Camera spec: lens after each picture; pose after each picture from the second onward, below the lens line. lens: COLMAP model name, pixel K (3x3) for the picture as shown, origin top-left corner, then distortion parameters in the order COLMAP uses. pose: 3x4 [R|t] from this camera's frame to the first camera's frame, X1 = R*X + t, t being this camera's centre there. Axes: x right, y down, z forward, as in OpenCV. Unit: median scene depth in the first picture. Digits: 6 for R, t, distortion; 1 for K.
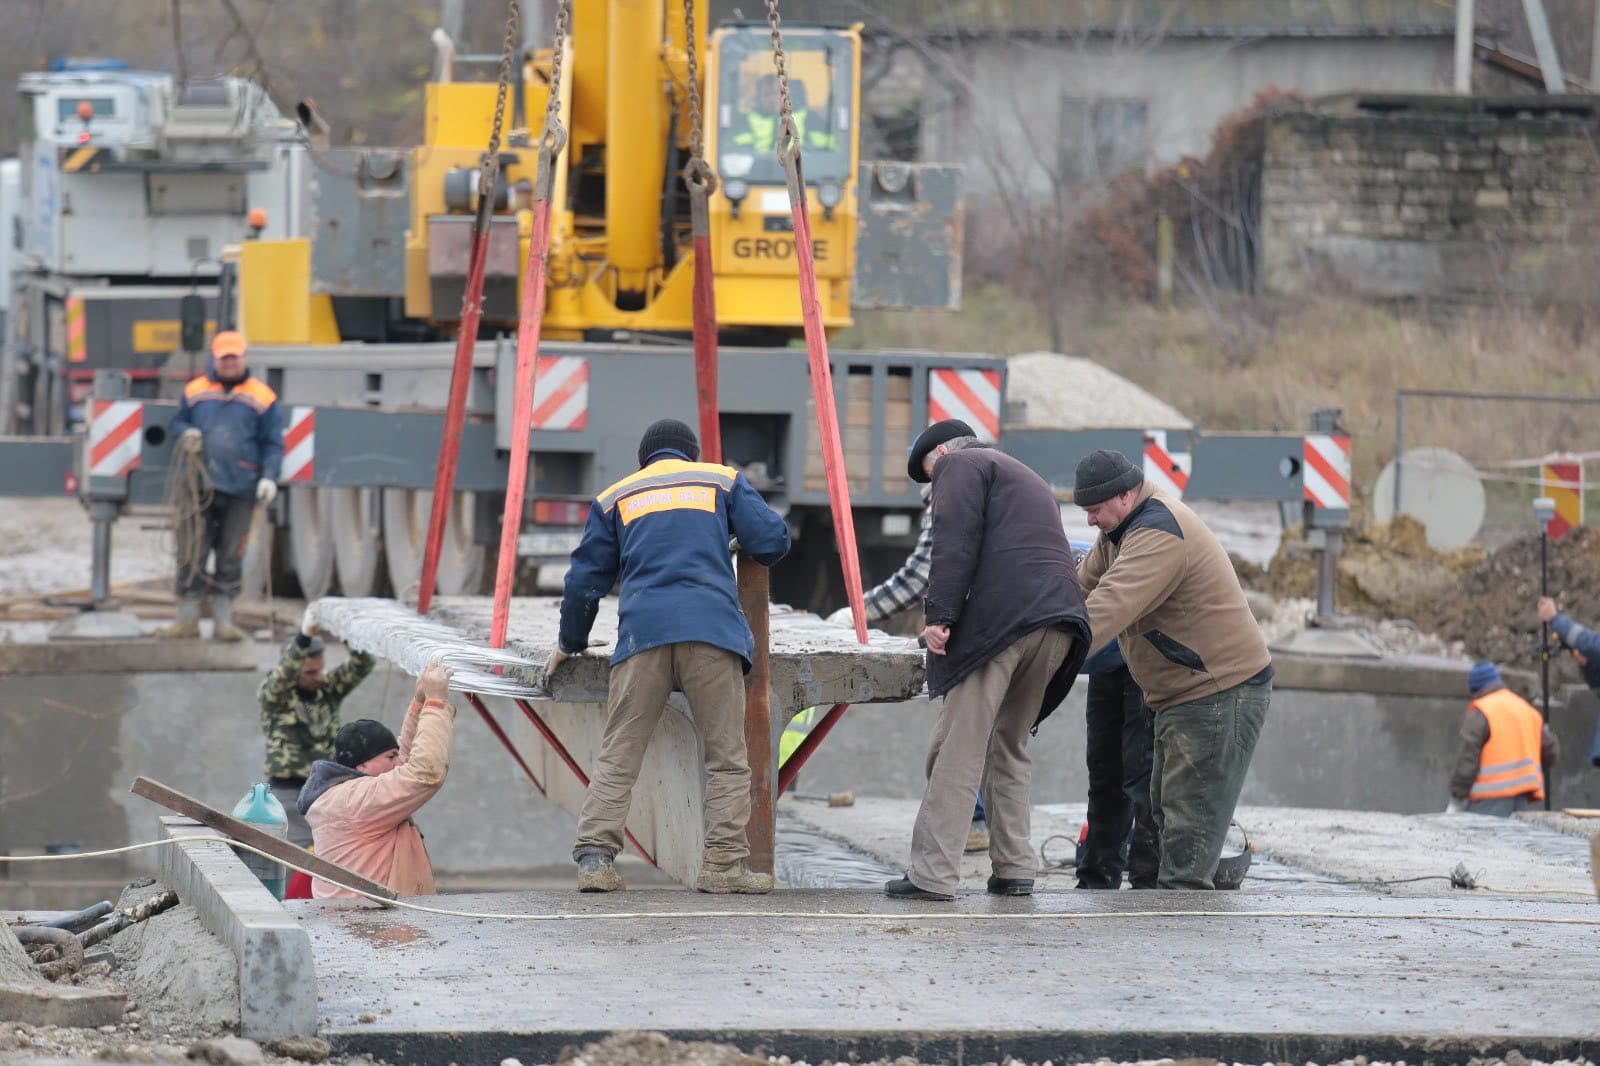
lens RADIAL K [[5535.8, 0, 796.3], [0, 5535.8, 596.3], [0, 0, 1]] dist [0.804656, -1.443008]
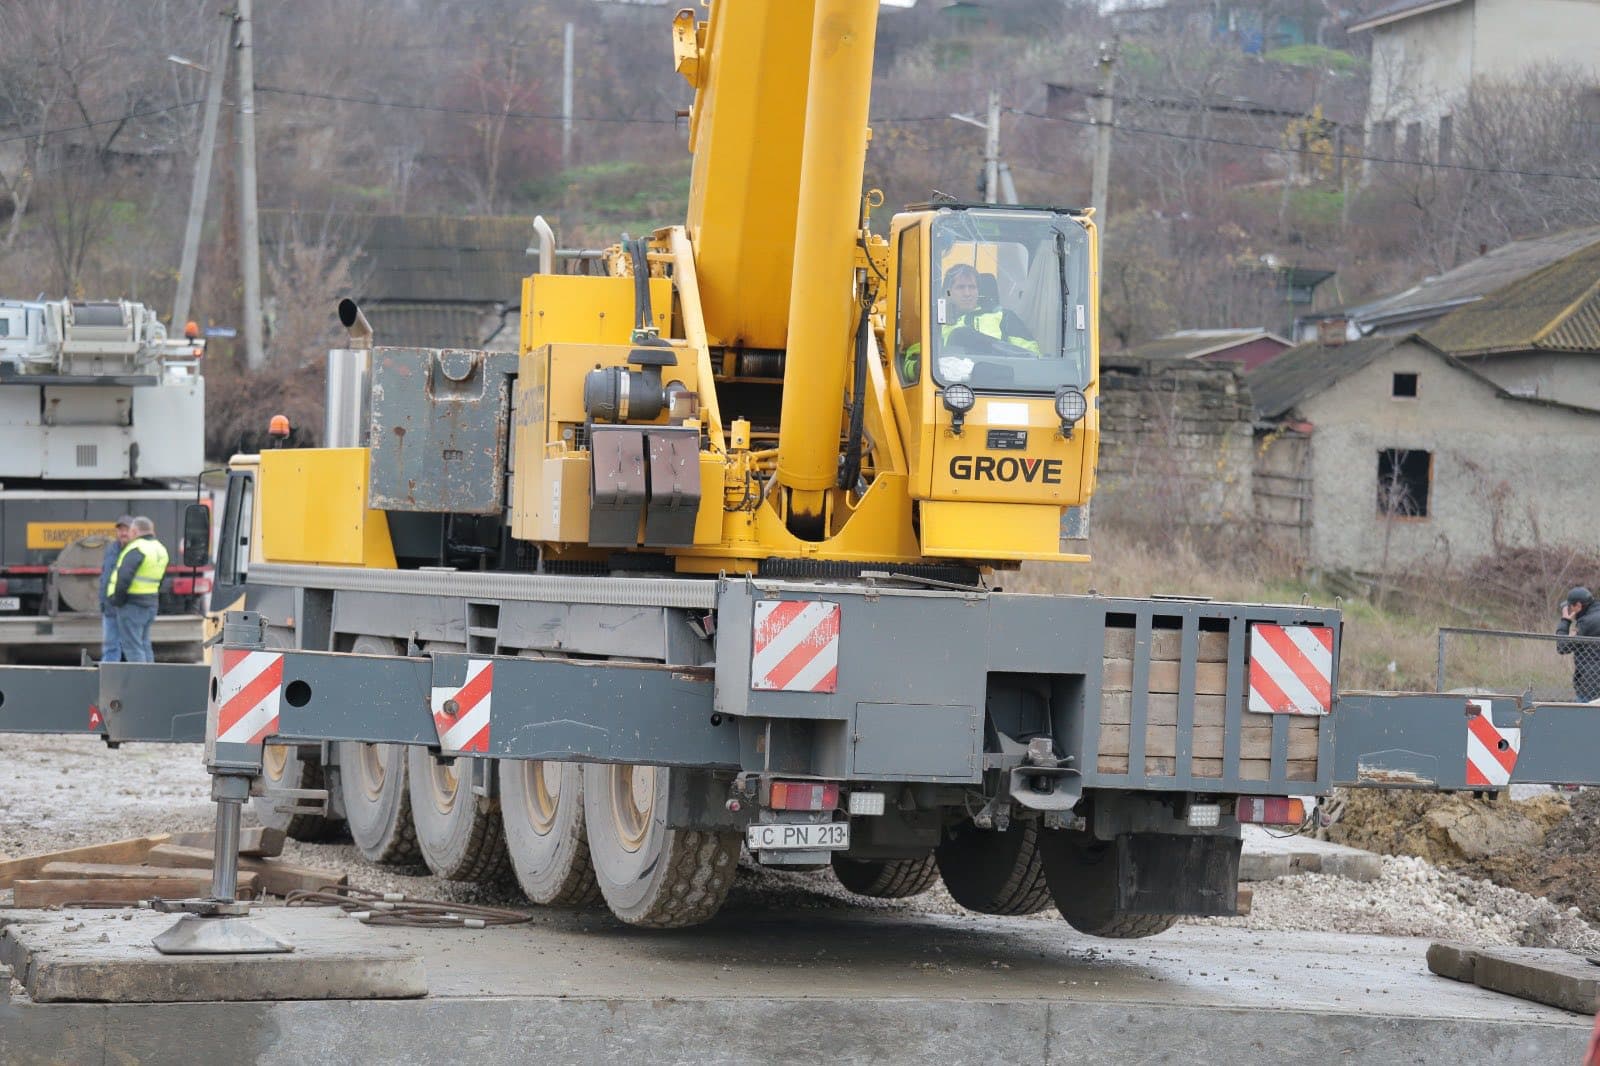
lens RADIAL K [[3979.8, 0, 683.6], [0, 3979.8, 626.3], [0, 0, 1]] dist [0.085629, 1.682429]
pose [[0.996810, 0.017850, 0.077791, -0.086977], [-0.016172, 0.999624, -0.022144, -0.022246], [-0.078157, 0.020815, 0.996724, 0.363193]]
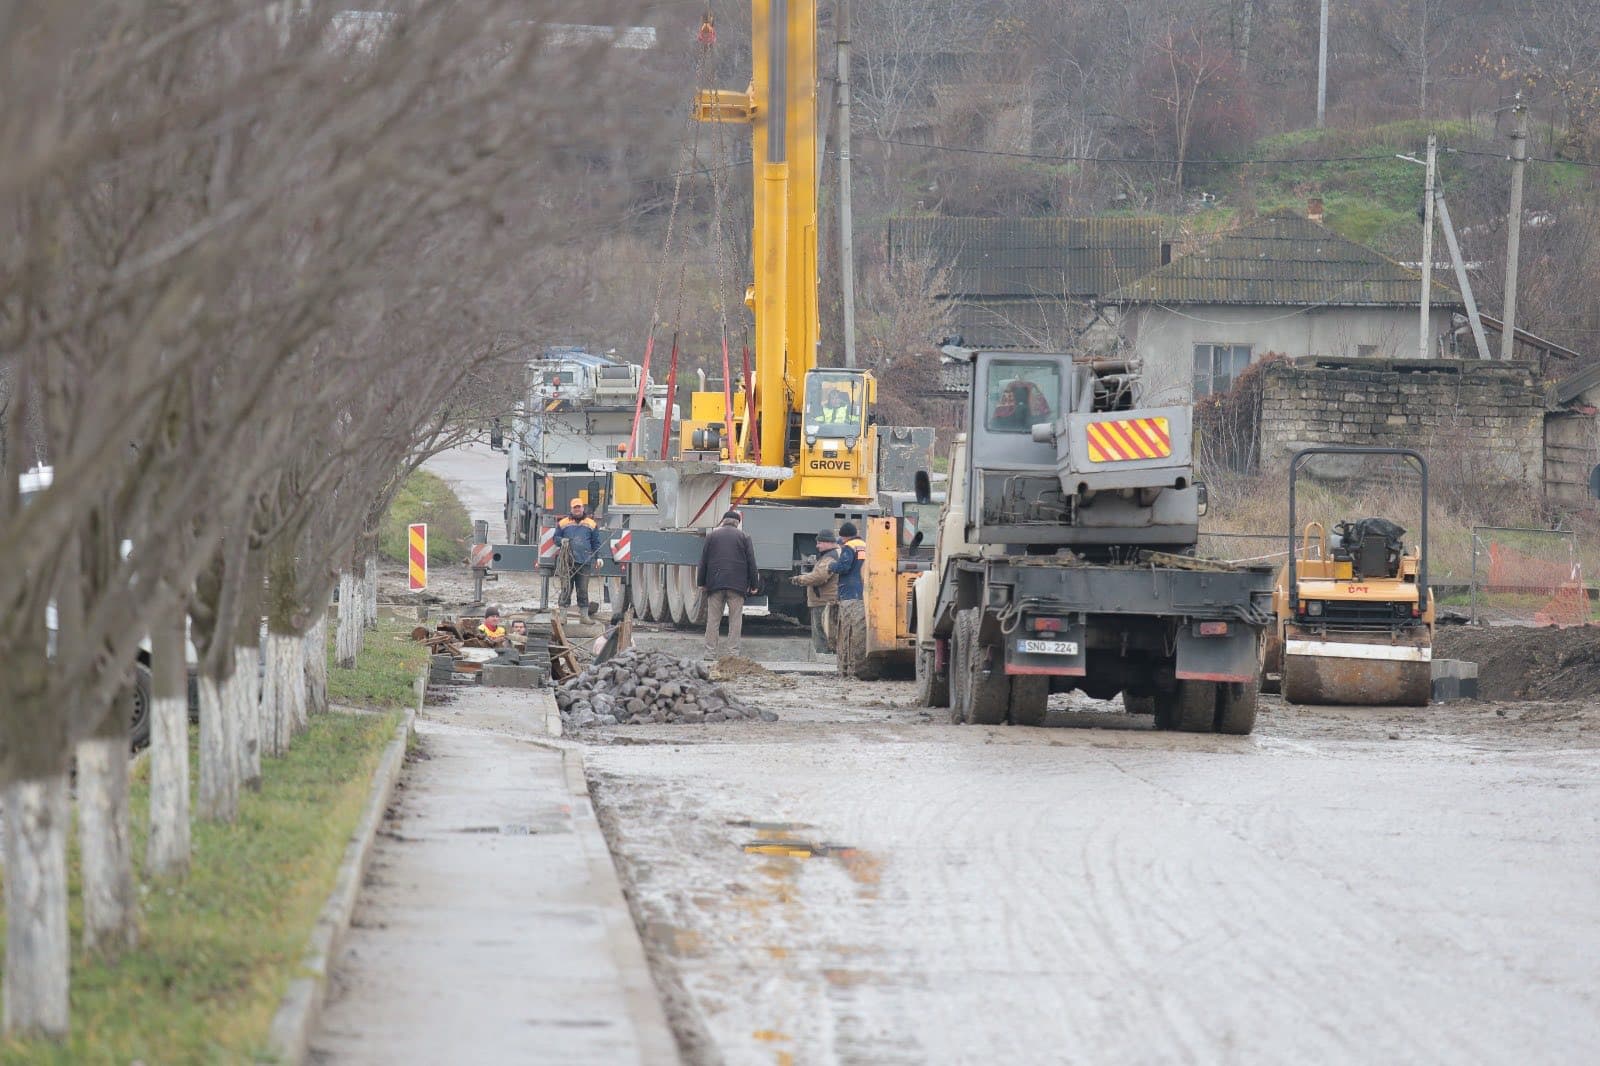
lens RADIAL K [[3979.8, 0, 683.6], [0, 3979.8, 626.3], [0, 0, 1]] dist [0.085629, 1.682429]
pose [[0.994995, 0.013815, -0.098966, 0.092162], [-0.015093, 0.999812, -0.012179, 0.024345], [0.098779, 0.013612, 0.995016, -0.610884]]
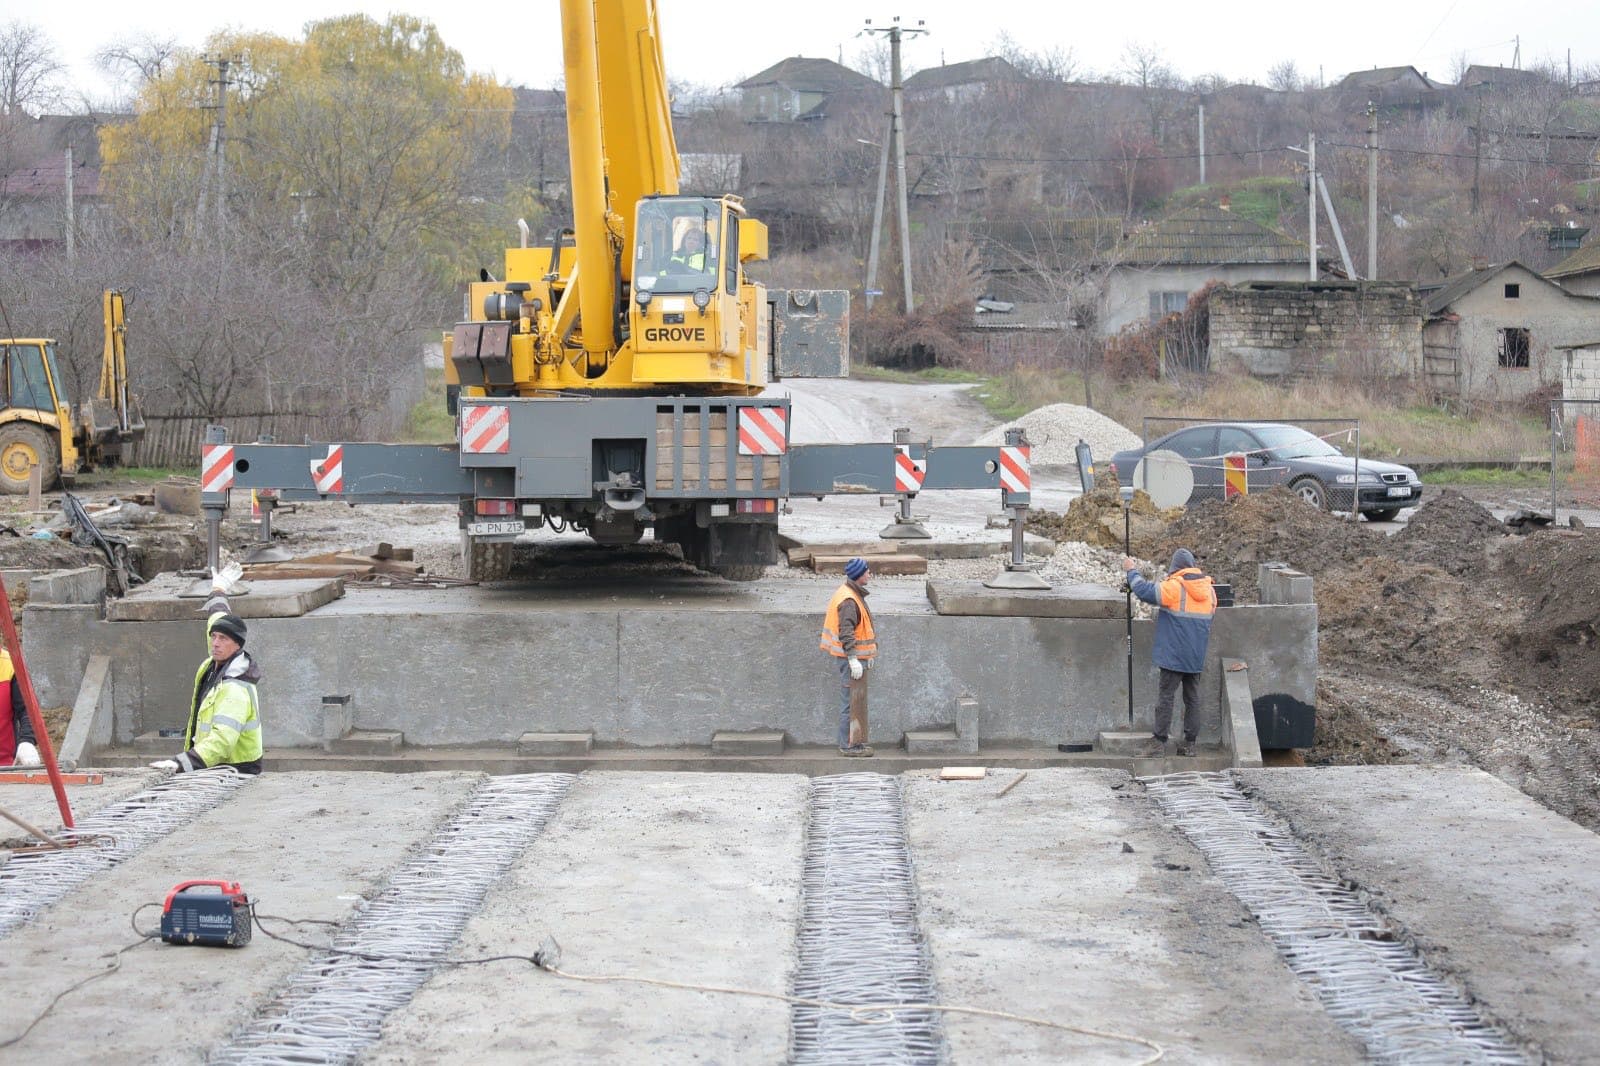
lens RADIAL K [[2346.0, 0, 998.7], [0, 2346.0, 480.8], [0, 0, 1]] dist [-0.347157, 1.987777]
pose [[0.999111, -0.022917, -0.035395, 0.099365], [0.022444, 0.999654, -0.013706, -0.008908], [0.035697, 0.012899, 0.999279, 0.307065]]
